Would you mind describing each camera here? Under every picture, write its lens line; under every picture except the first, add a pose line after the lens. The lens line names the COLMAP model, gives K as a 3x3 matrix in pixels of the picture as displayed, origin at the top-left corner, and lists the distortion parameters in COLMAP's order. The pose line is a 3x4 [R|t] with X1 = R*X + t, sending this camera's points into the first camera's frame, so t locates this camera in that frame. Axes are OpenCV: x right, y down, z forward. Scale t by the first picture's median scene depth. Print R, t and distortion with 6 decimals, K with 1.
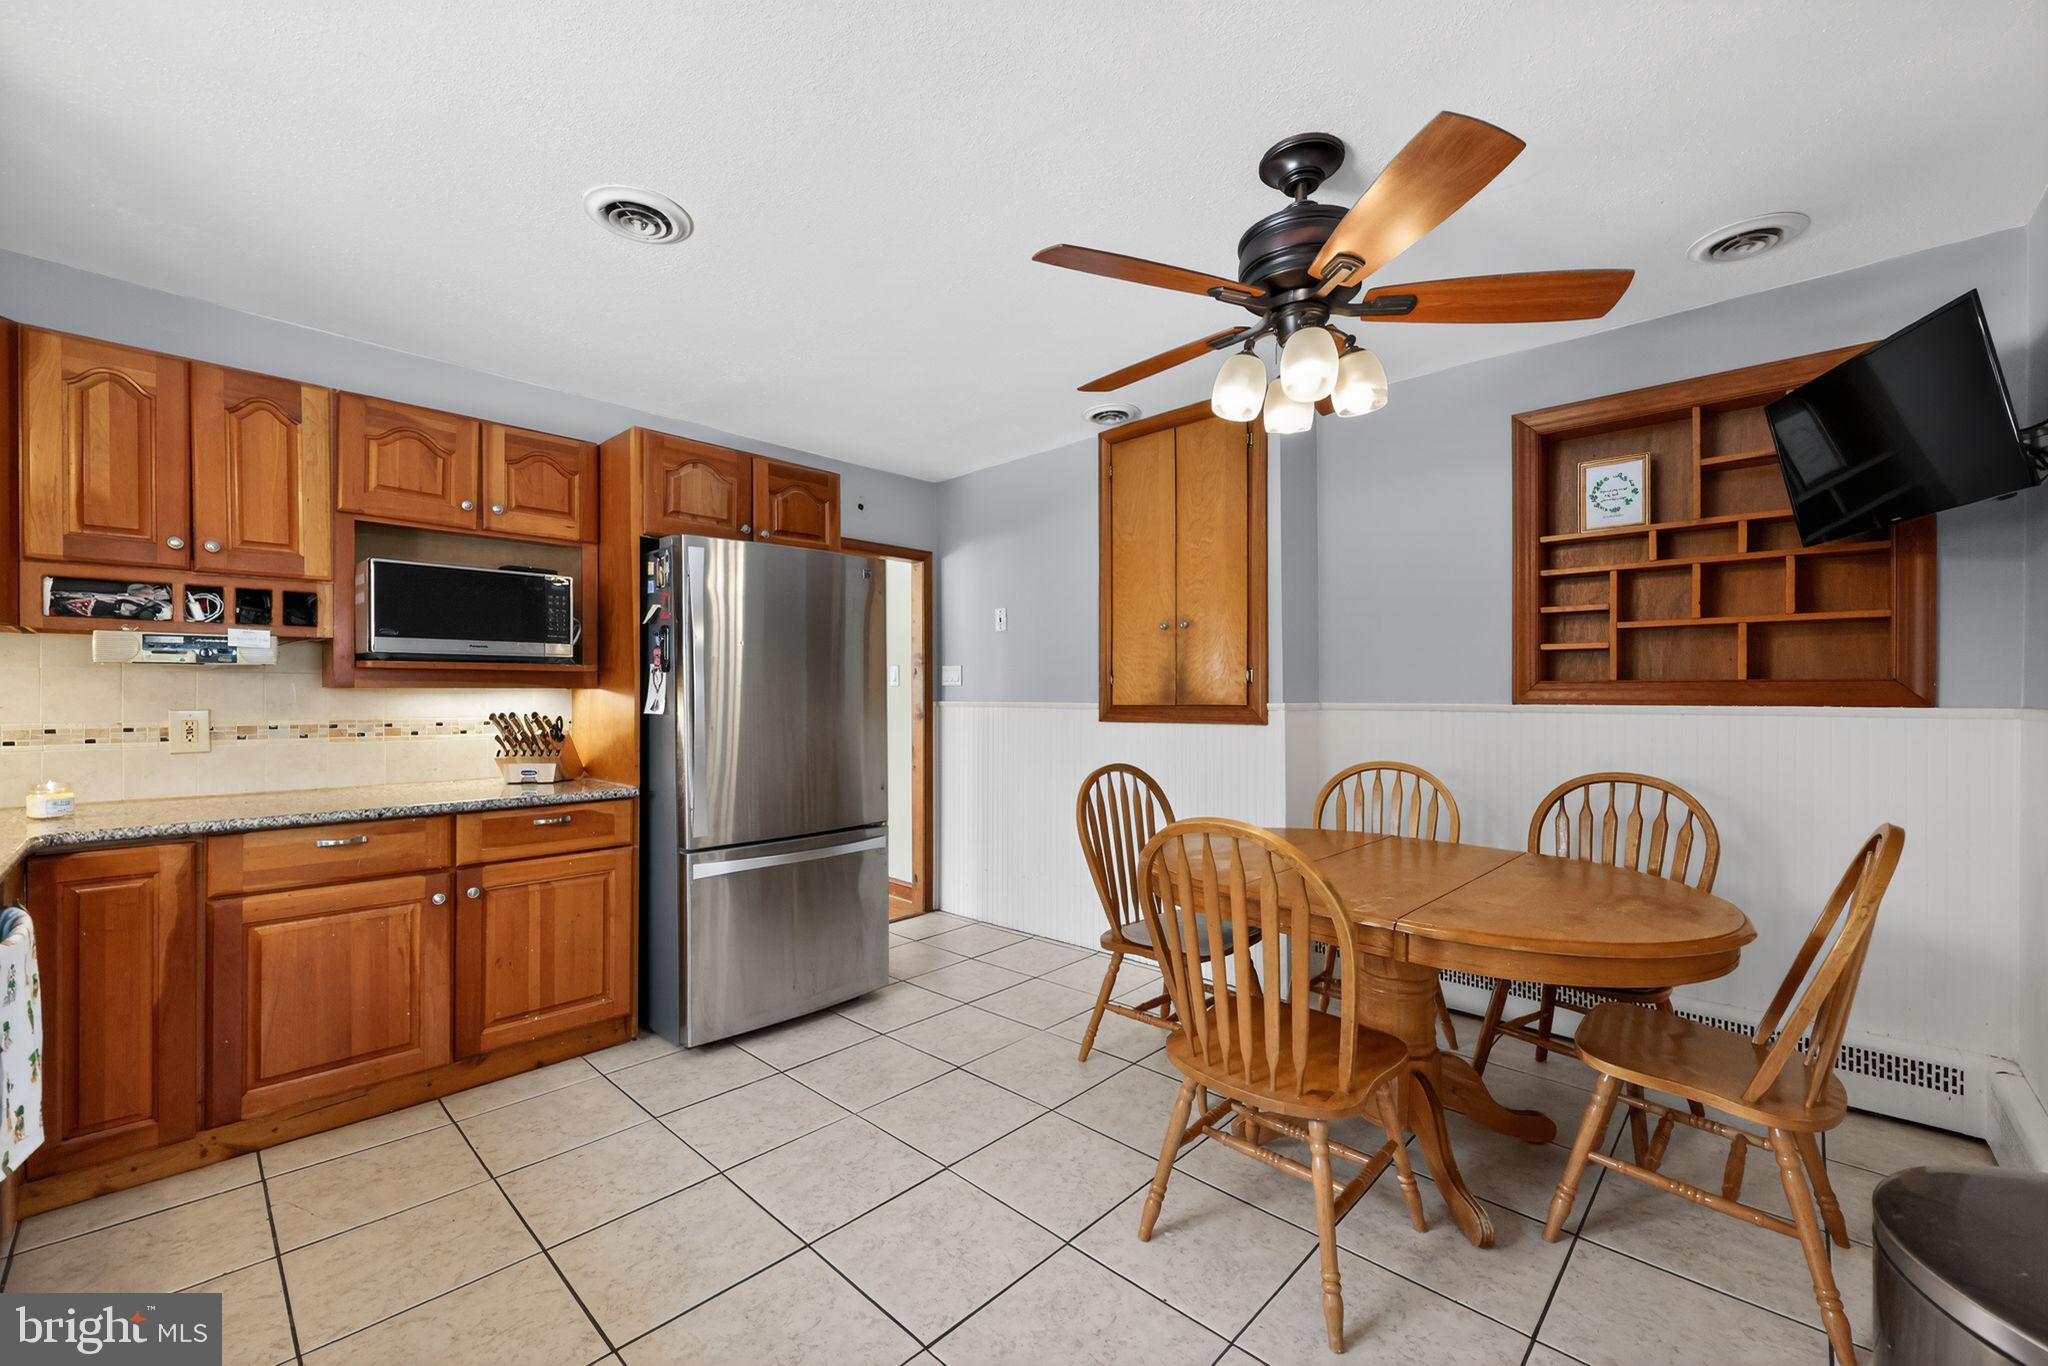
lens RADIAL K [[826.1, 0, 1024.4], [0, 826.1, 692.2], [0, 0, 1]] dist [0.000302, -0.000921]
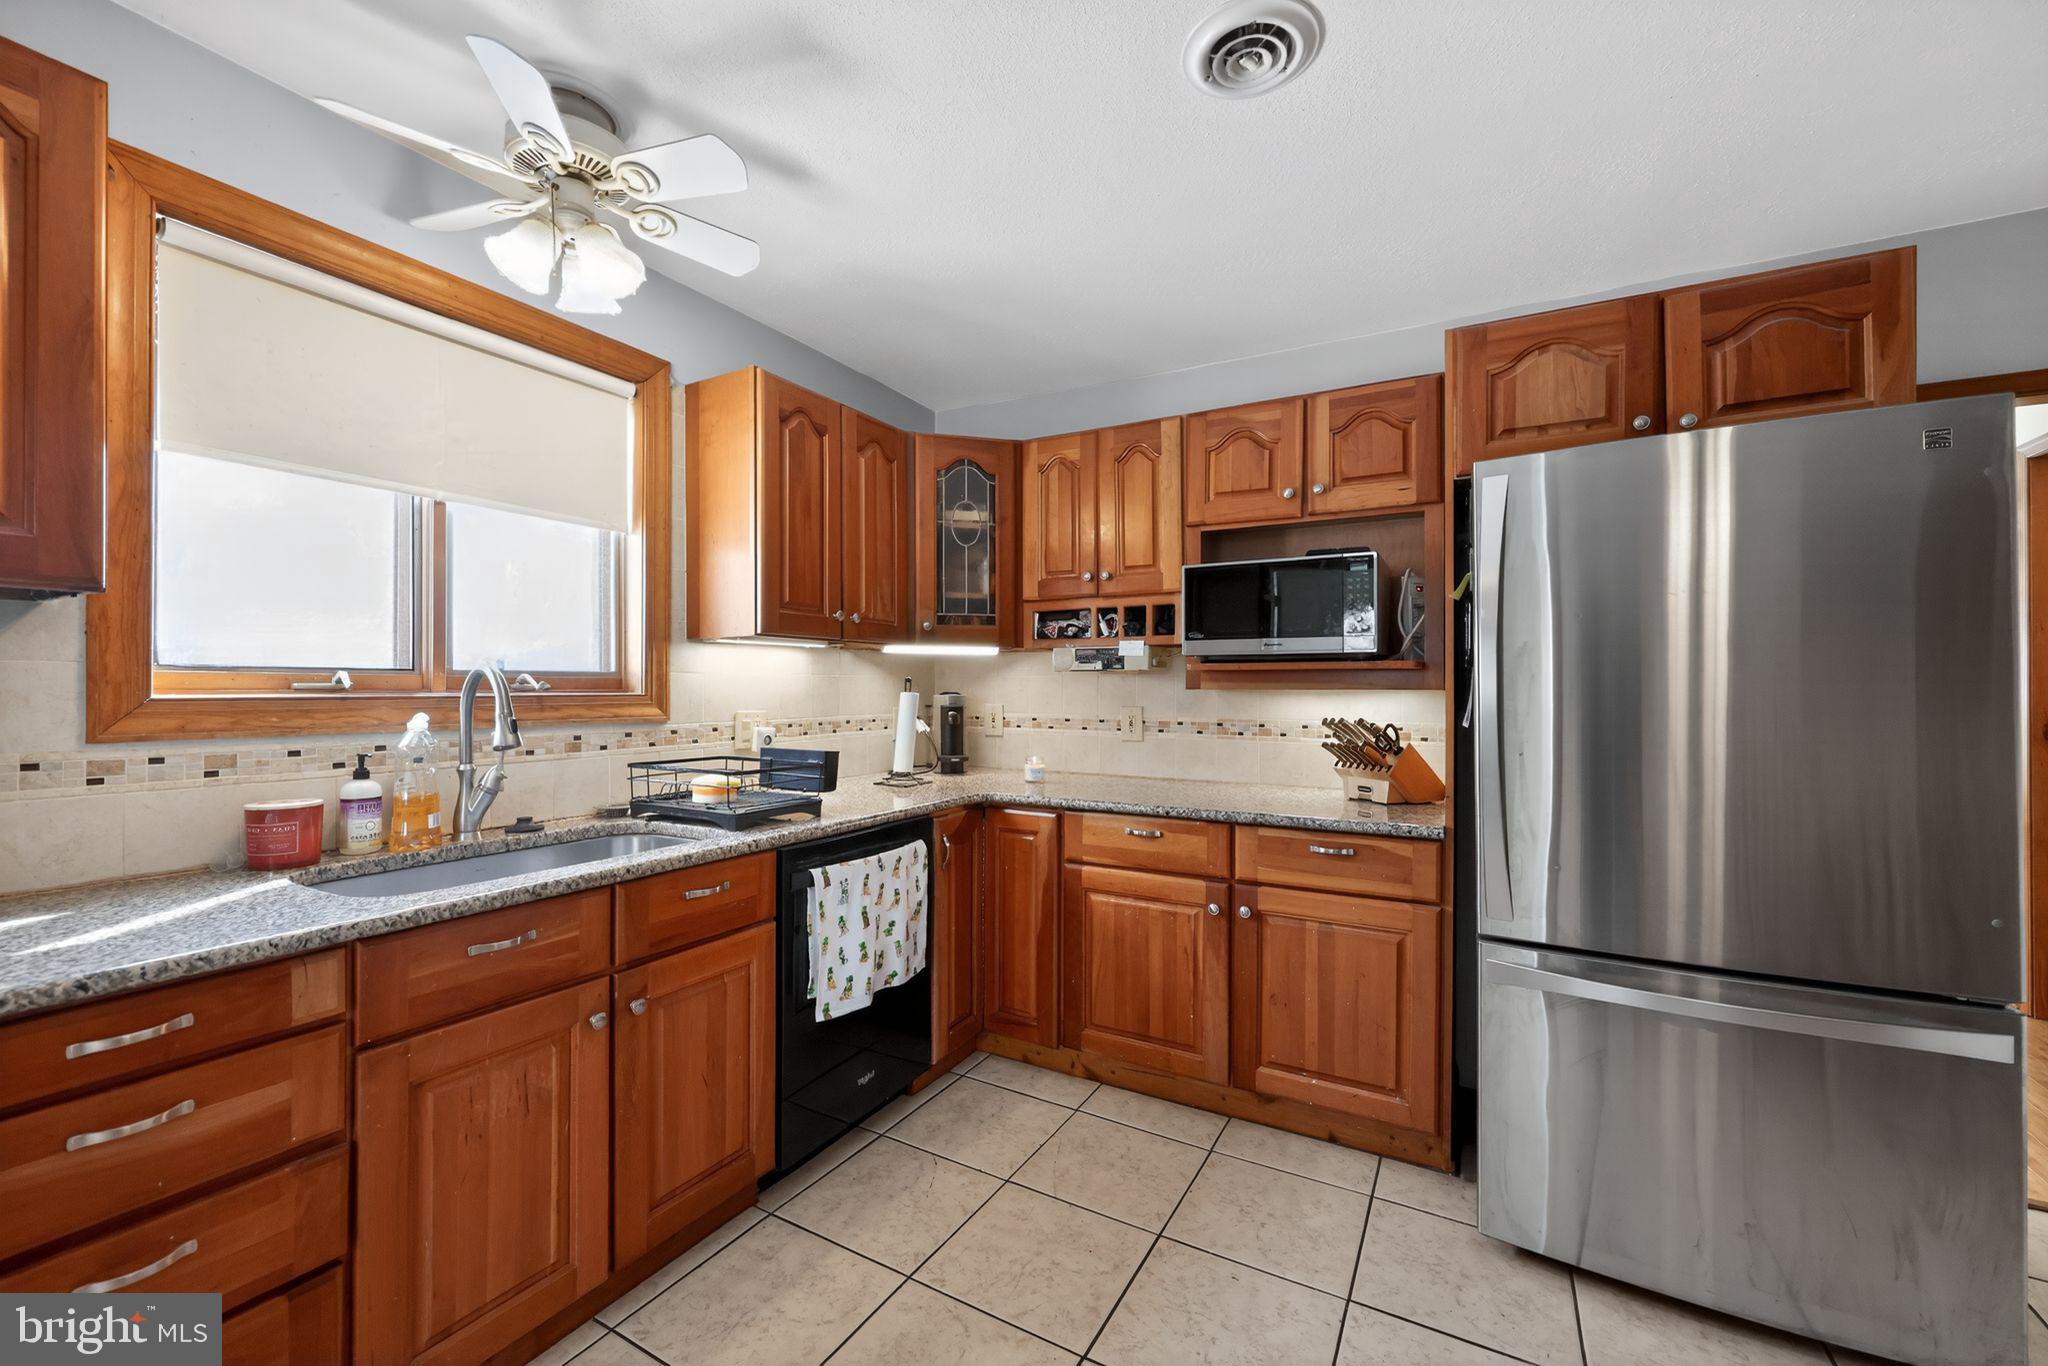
lens RADIAL K [[826.1, 0, 1021.3], [0, 826.1, 682.9], [0, 0, 1]] dist [0.000302, -0.000921]
pose [[0.238294, -0.004711, -0.971182, 0.169797], [0.000224, 0.999988, -0.004796, -0.008822], [0.971193, 0.000925, 0.238292, 0.538313]]
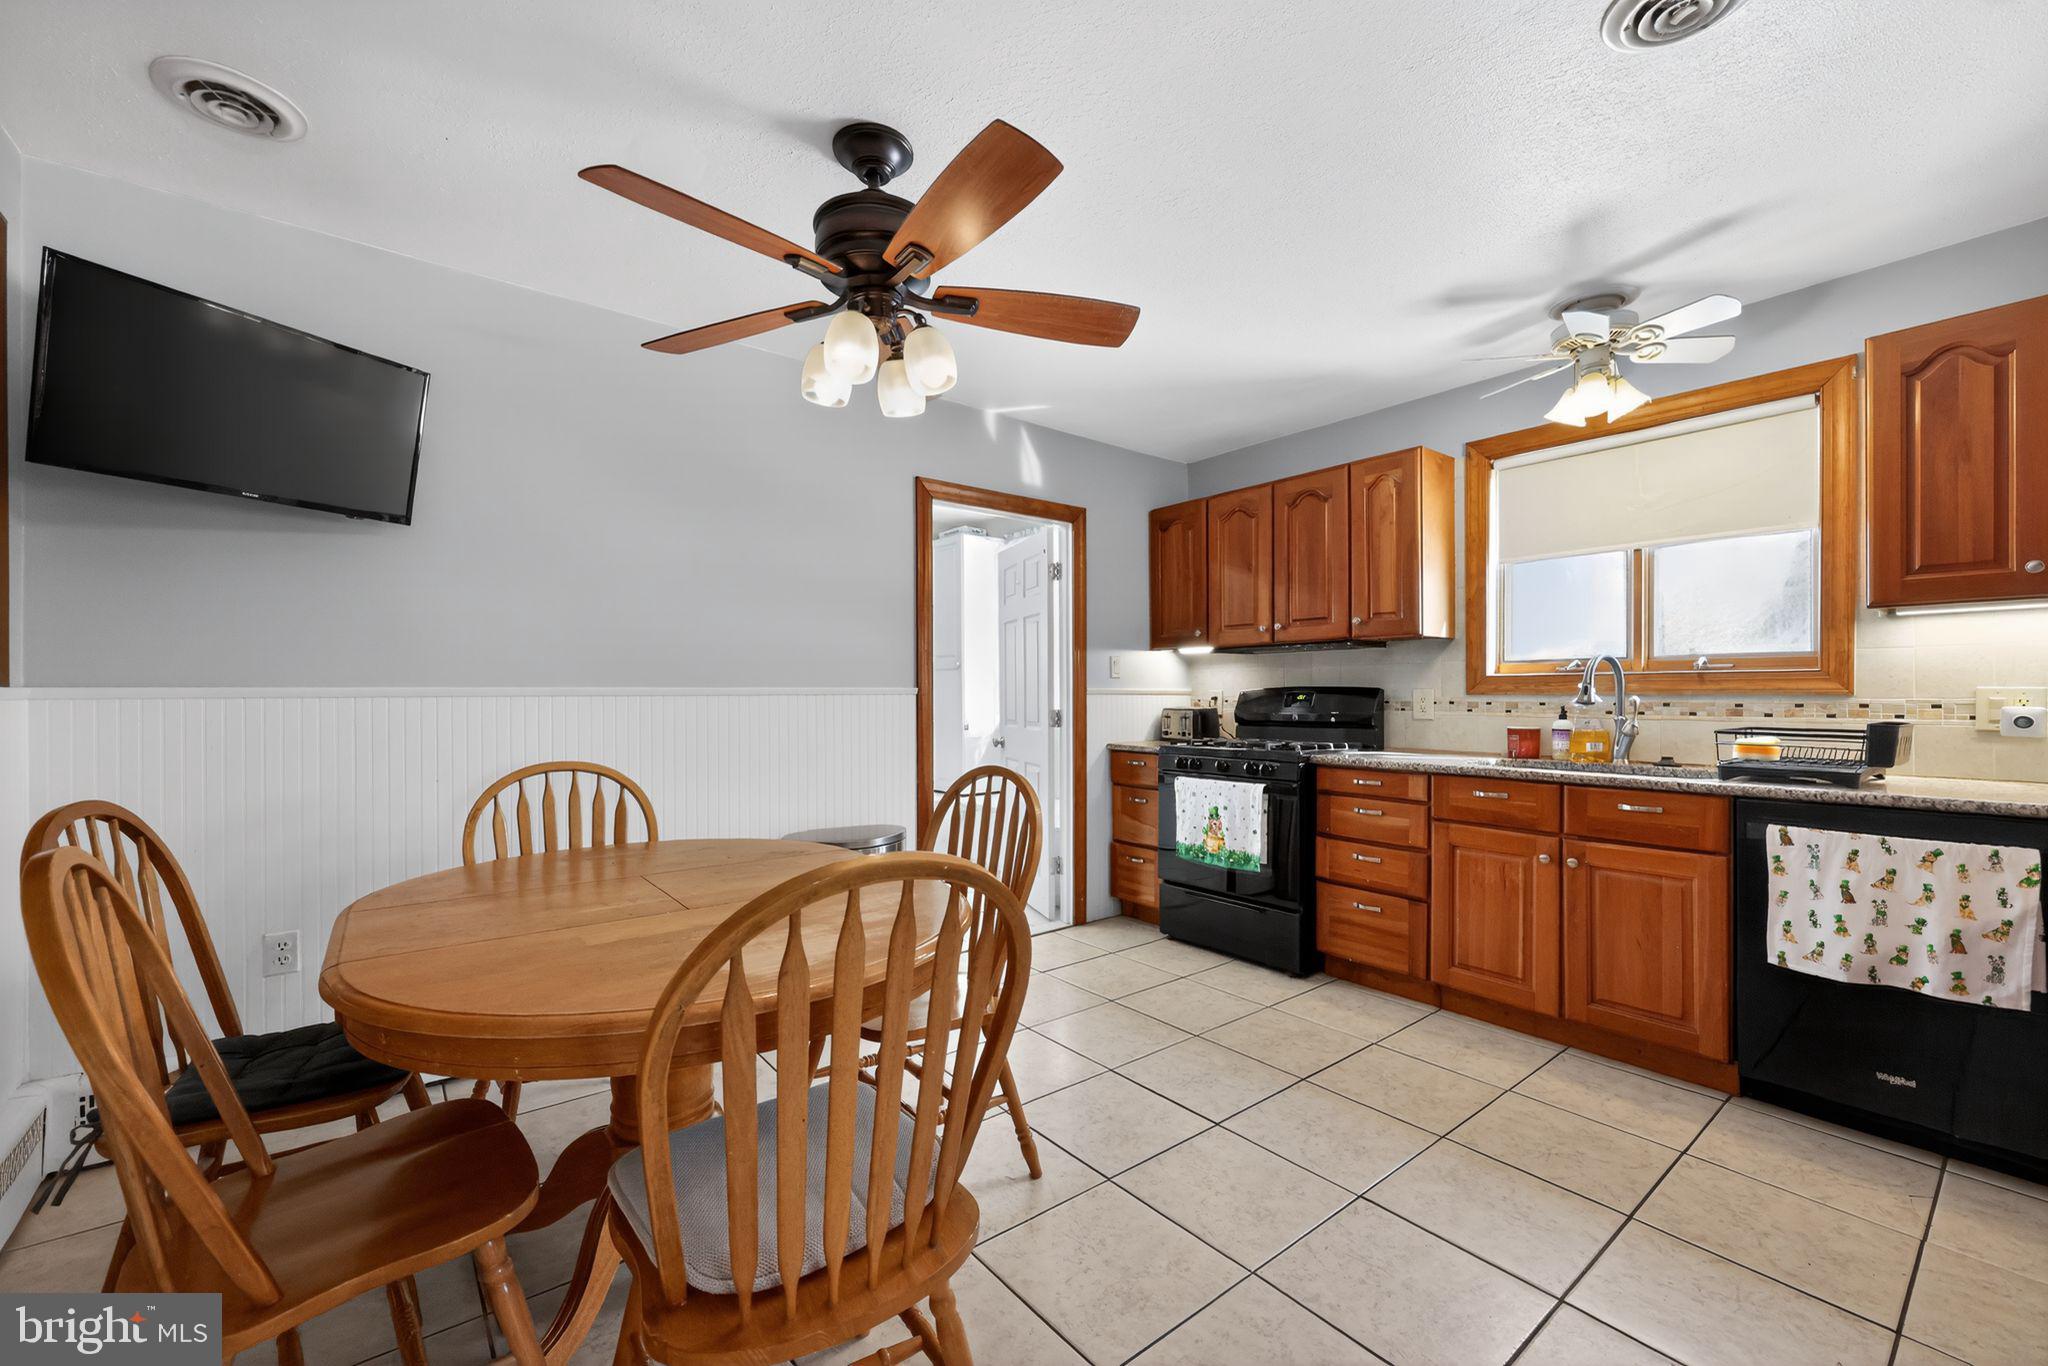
lens RADIAL K [[826.1, 0, 1023.4], [0, 826.1, 691.6], [0, 0, 1]] dist [0.000302, -0.000921]
pose [[-0.989686, 0.002834, 0.143229, 0.002172], [0.002472, 0.999993, -0.002704, 0.027422], [-0.143235, -0.002322, -0.989686, 1.537505]]
